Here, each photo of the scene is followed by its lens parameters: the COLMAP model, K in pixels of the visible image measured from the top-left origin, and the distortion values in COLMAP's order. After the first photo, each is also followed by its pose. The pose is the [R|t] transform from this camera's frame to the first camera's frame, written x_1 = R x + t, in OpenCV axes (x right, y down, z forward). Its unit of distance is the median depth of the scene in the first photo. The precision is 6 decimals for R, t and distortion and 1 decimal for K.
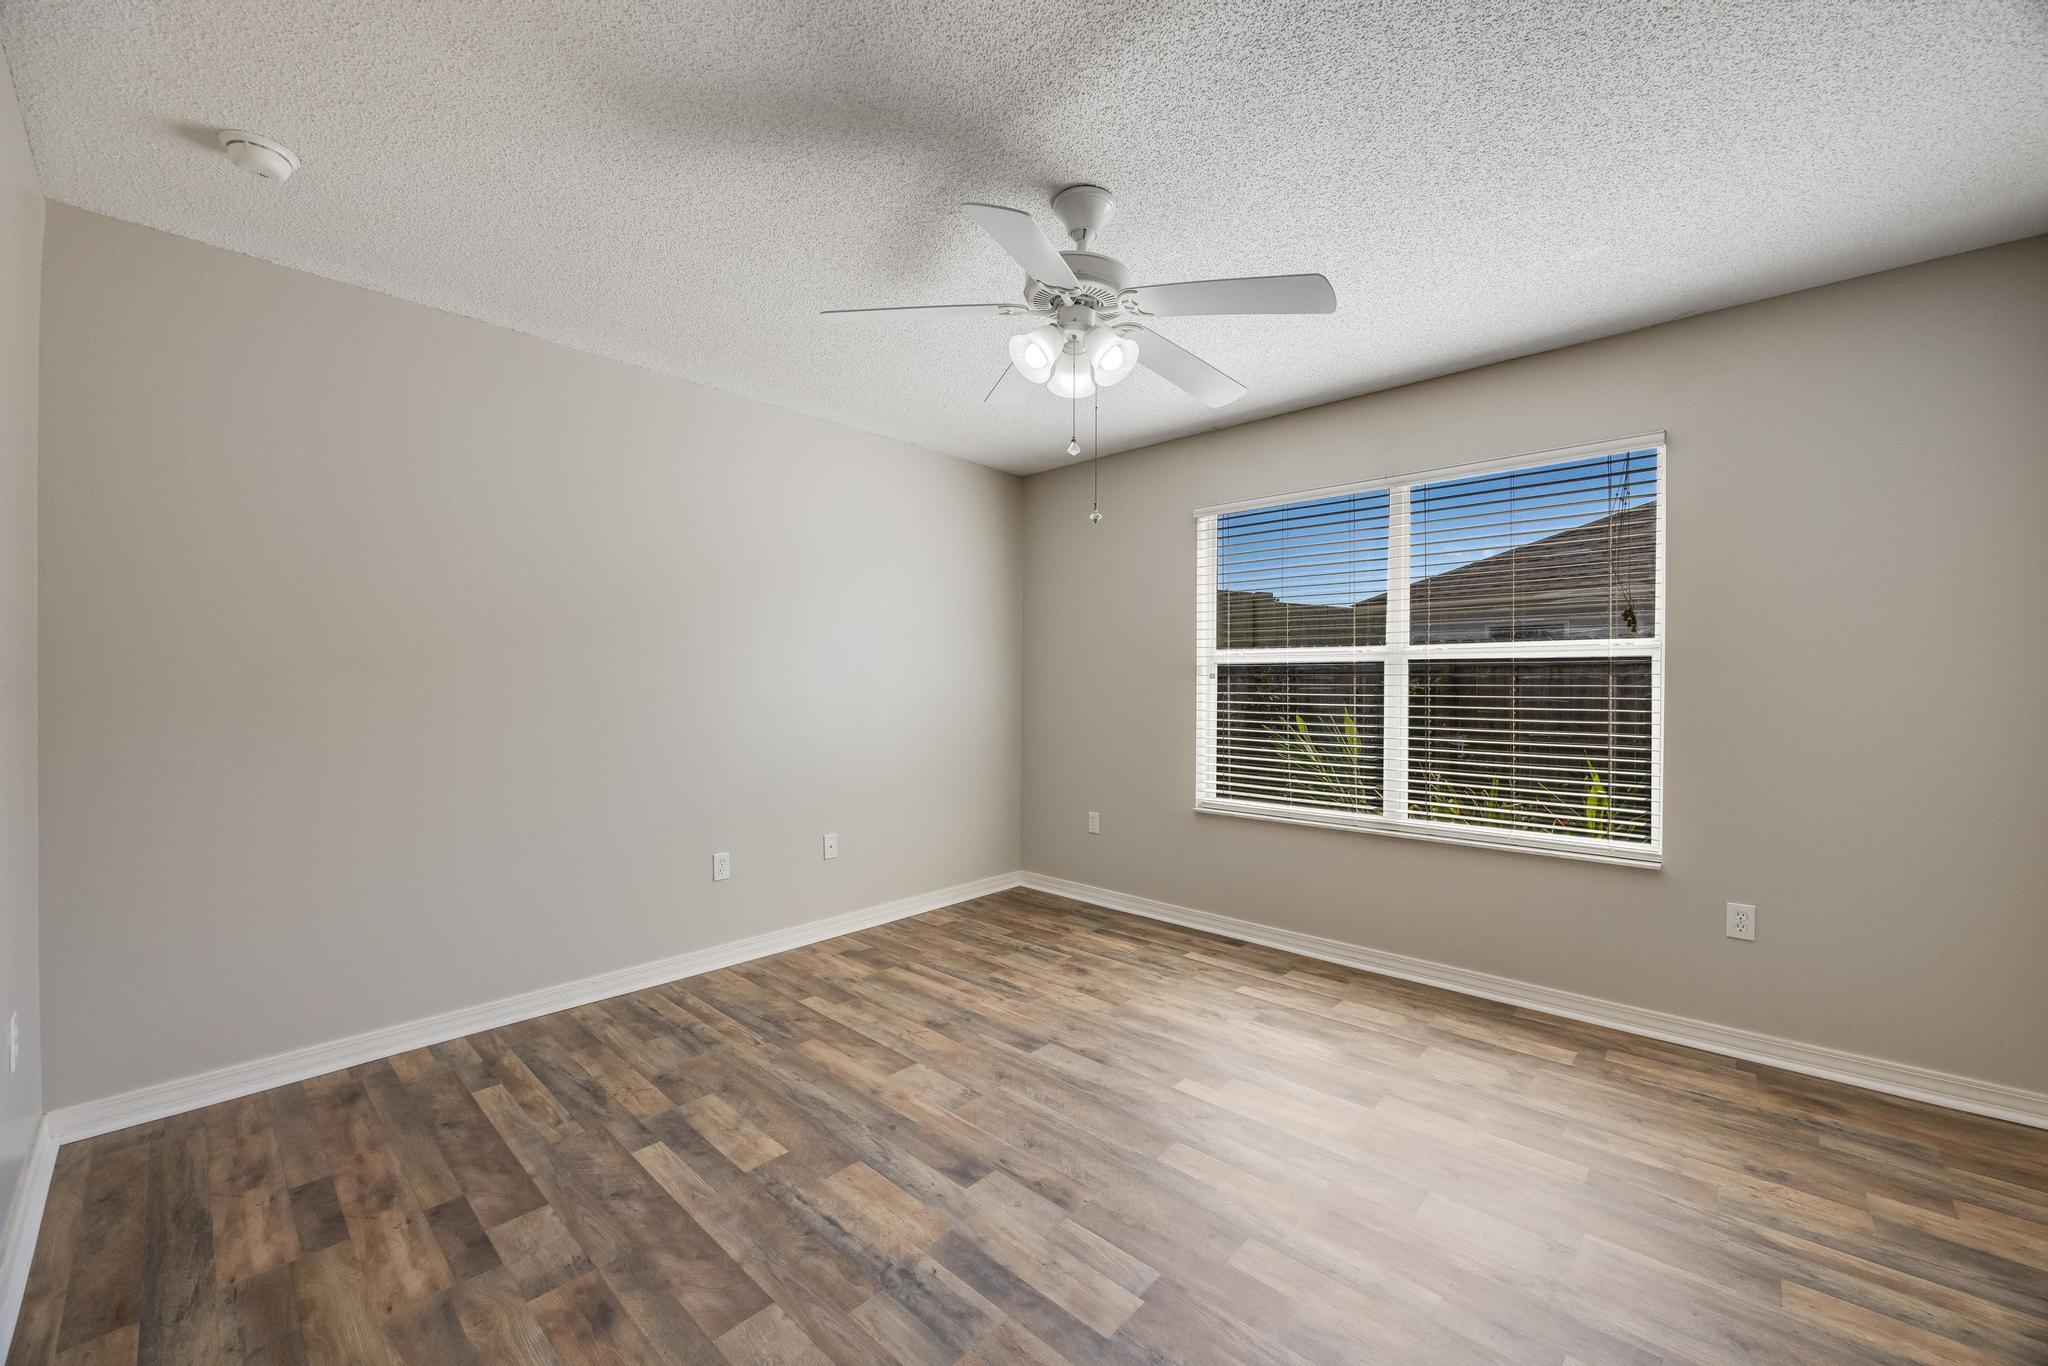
lens RADIAL K [[795.0, 0, 1026.7], [0, 795.0, 684.5], [0, 0, 1]] dist [-0.000224, 0.000088]
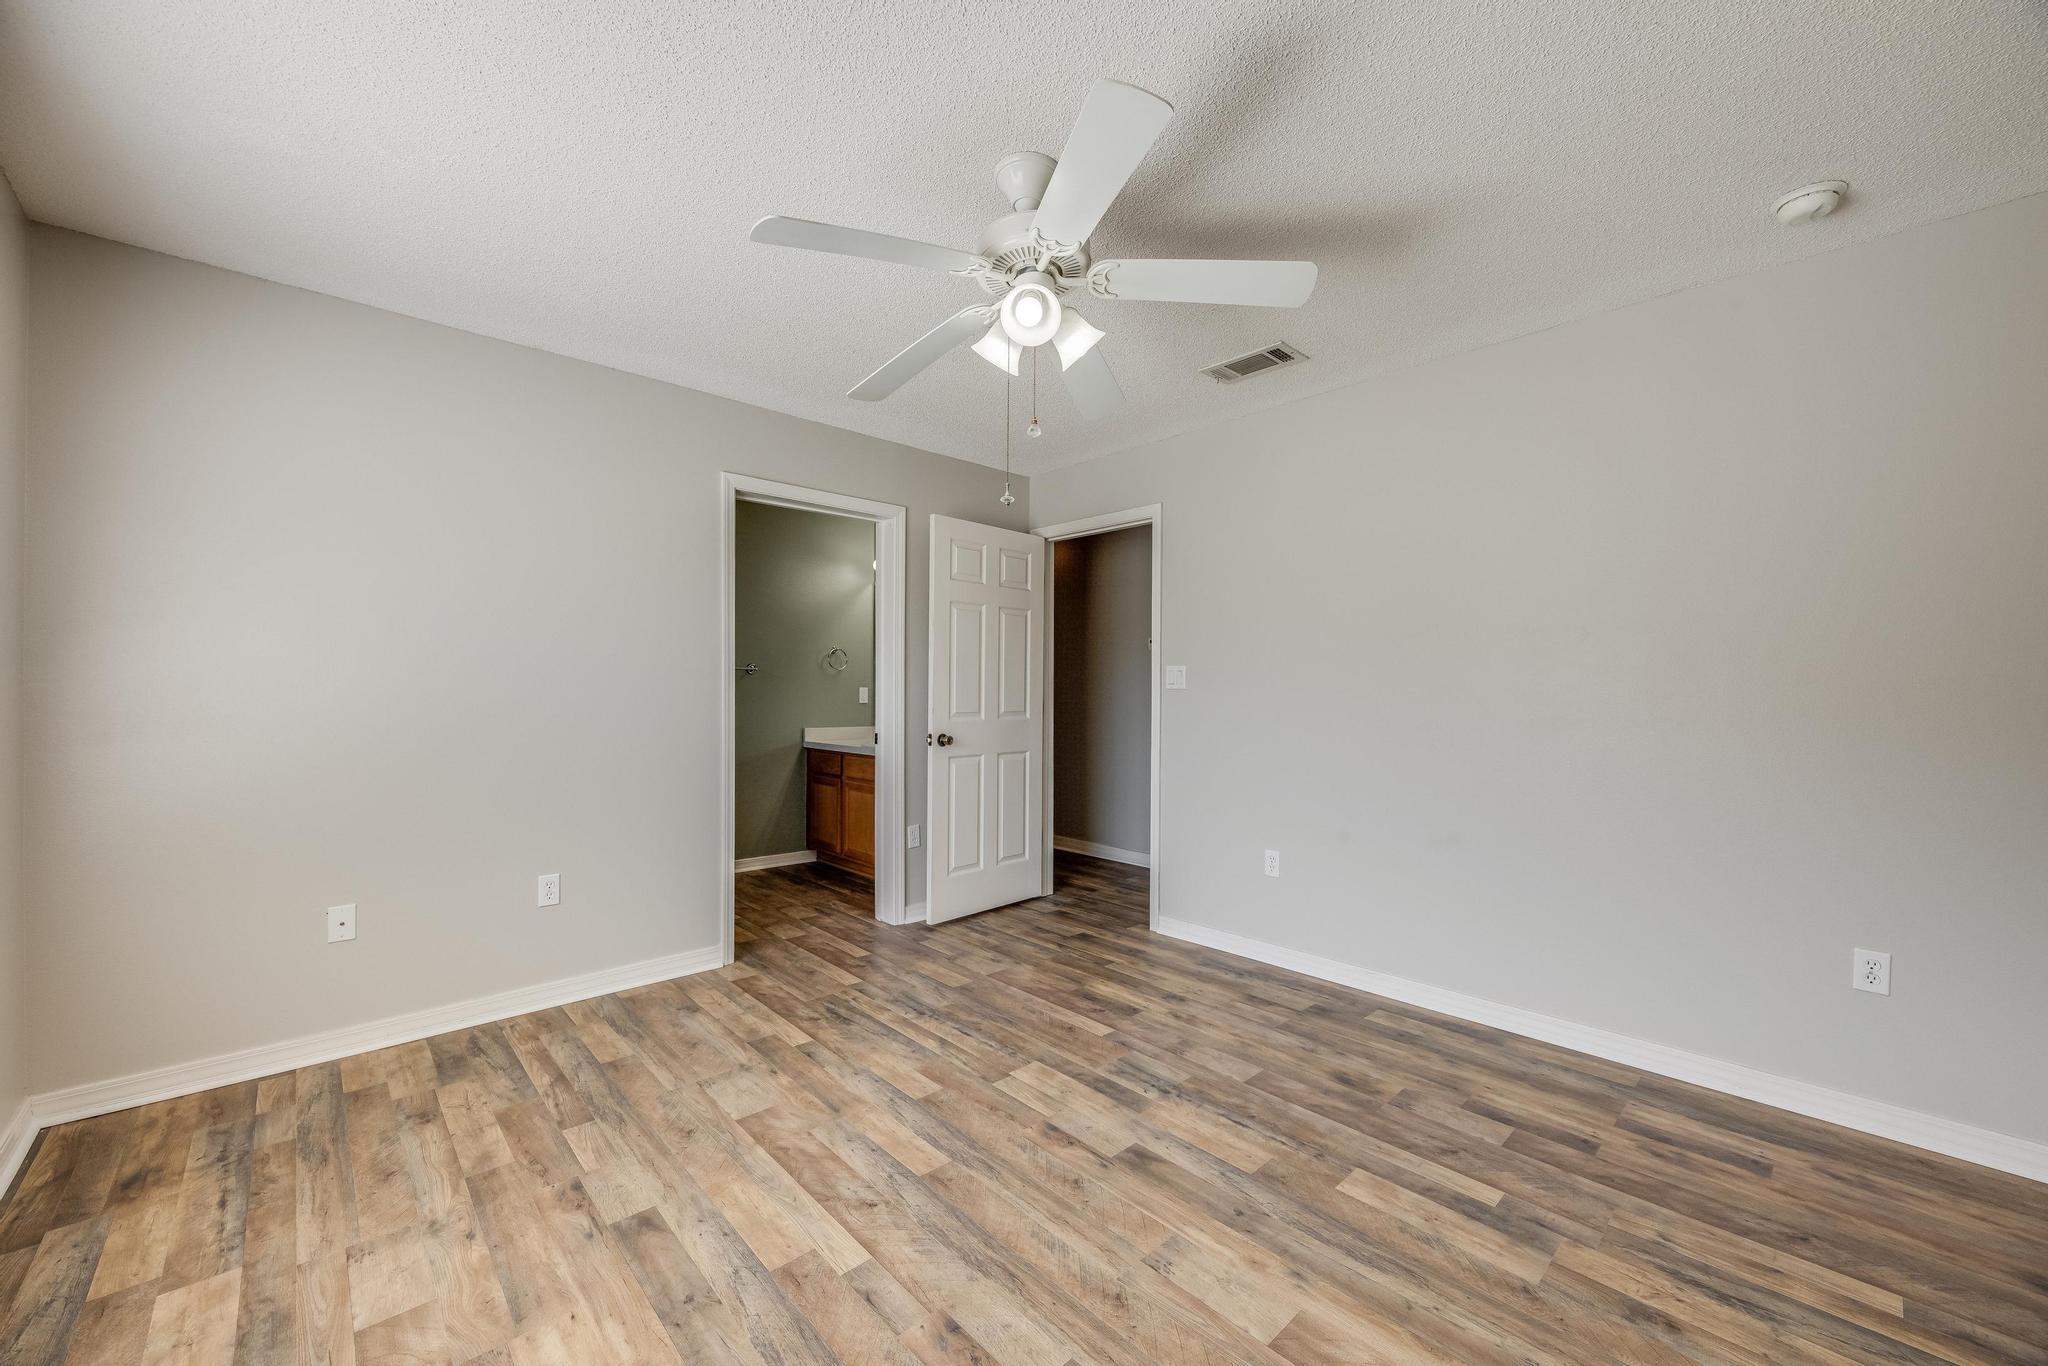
lens RADIAL K [[805.2, 0, 1010.3], [0, 805.2, 690.0], [0, 0, 1]] dist [-0.002328, -0.000145]
pose [[-0.995308, -0.005786, 0.096585, -0.006228], [-0.005977, 0.999981, -0.001687, 0.003800], [-0.096574, -0.002256, -0.995323, 2.080620]]
